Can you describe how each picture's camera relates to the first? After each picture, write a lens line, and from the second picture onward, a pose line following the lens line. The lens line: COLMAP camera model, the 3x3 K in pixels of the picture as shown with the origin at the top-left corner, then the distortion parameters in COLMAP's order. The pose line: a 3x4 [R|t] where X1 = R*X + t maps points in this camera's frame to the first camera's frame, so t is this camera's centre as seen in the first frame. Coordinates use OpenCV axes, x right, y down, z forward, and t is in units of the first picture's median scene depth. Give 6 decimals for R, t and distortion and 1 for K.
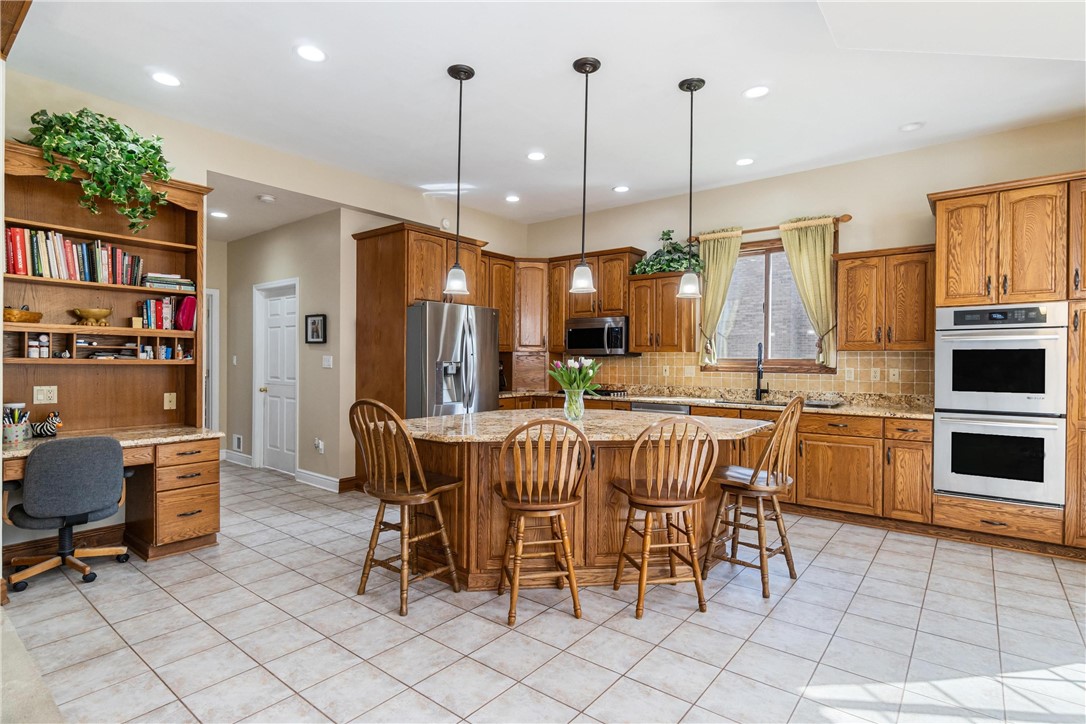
lens RADIAL K [[548.5, 0, 543.0], [0, 548.5, 362.0], [0, 0, 1]] dist [0.000667, 0.000446]
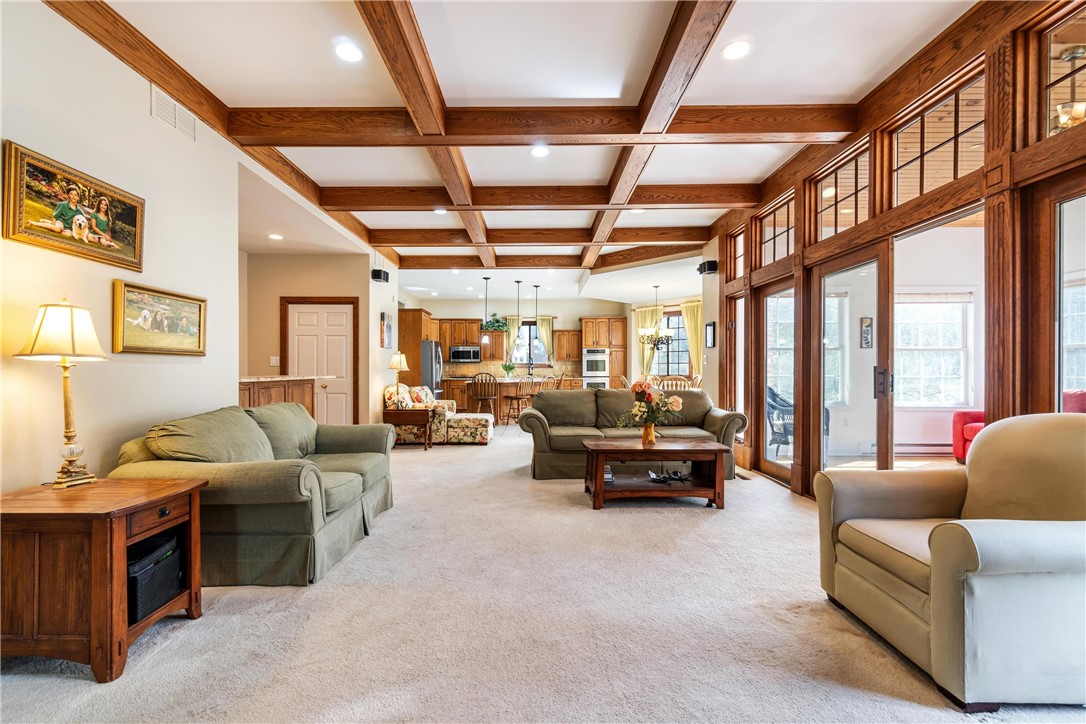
lens RADIAL K [[494.1, 0, 532.2], [0, 494.1, 371.2], [0, 0, 1]] dist [0.003921, -0.000041]
pose [[0.789018, -0.007230, 0.614327, -1.345067], [0.009454, 0.999955, -0.000375, 0.042956], [-0.614297, 0.006104, 0.789051, -1.184602]]
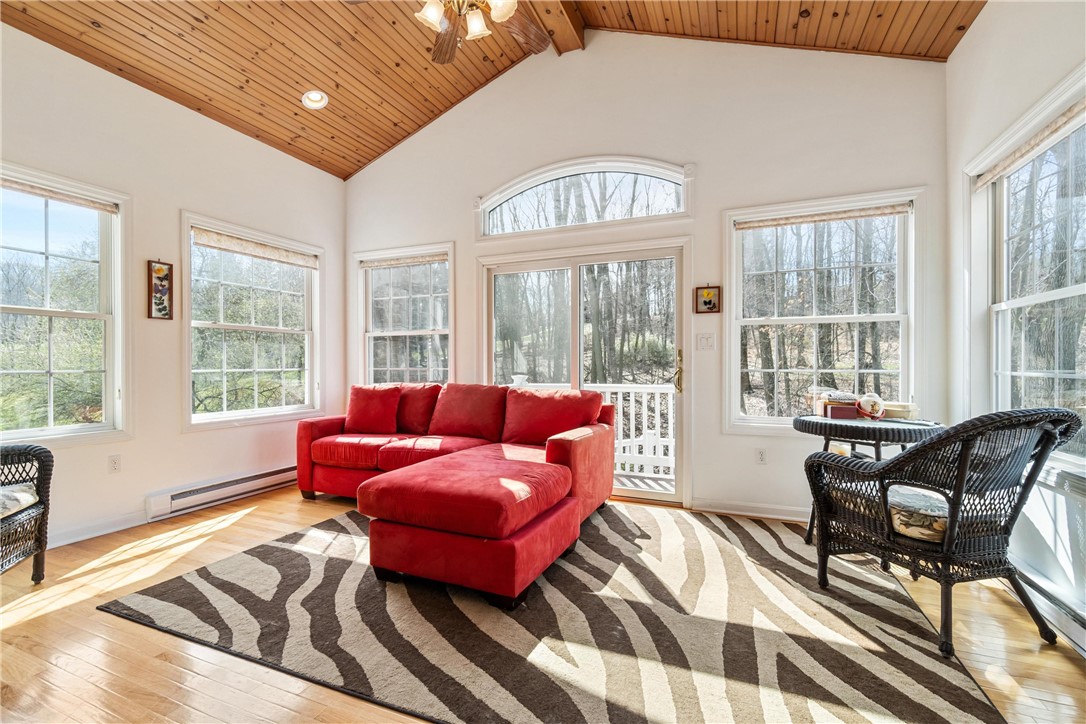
lens RADIAL K [[468.0, 0, 534.8], [0, 468.0, 365.9], [0, 0, 1]] dist [-0.001173, 0.000535]
pose [[-0.267876, -0.010042, 0.963401, -0.575435], [0.008113, 0.999887, 0.012678, 0.053485], [-0.963419, 0.011213, -0.267764, -1.018910]]
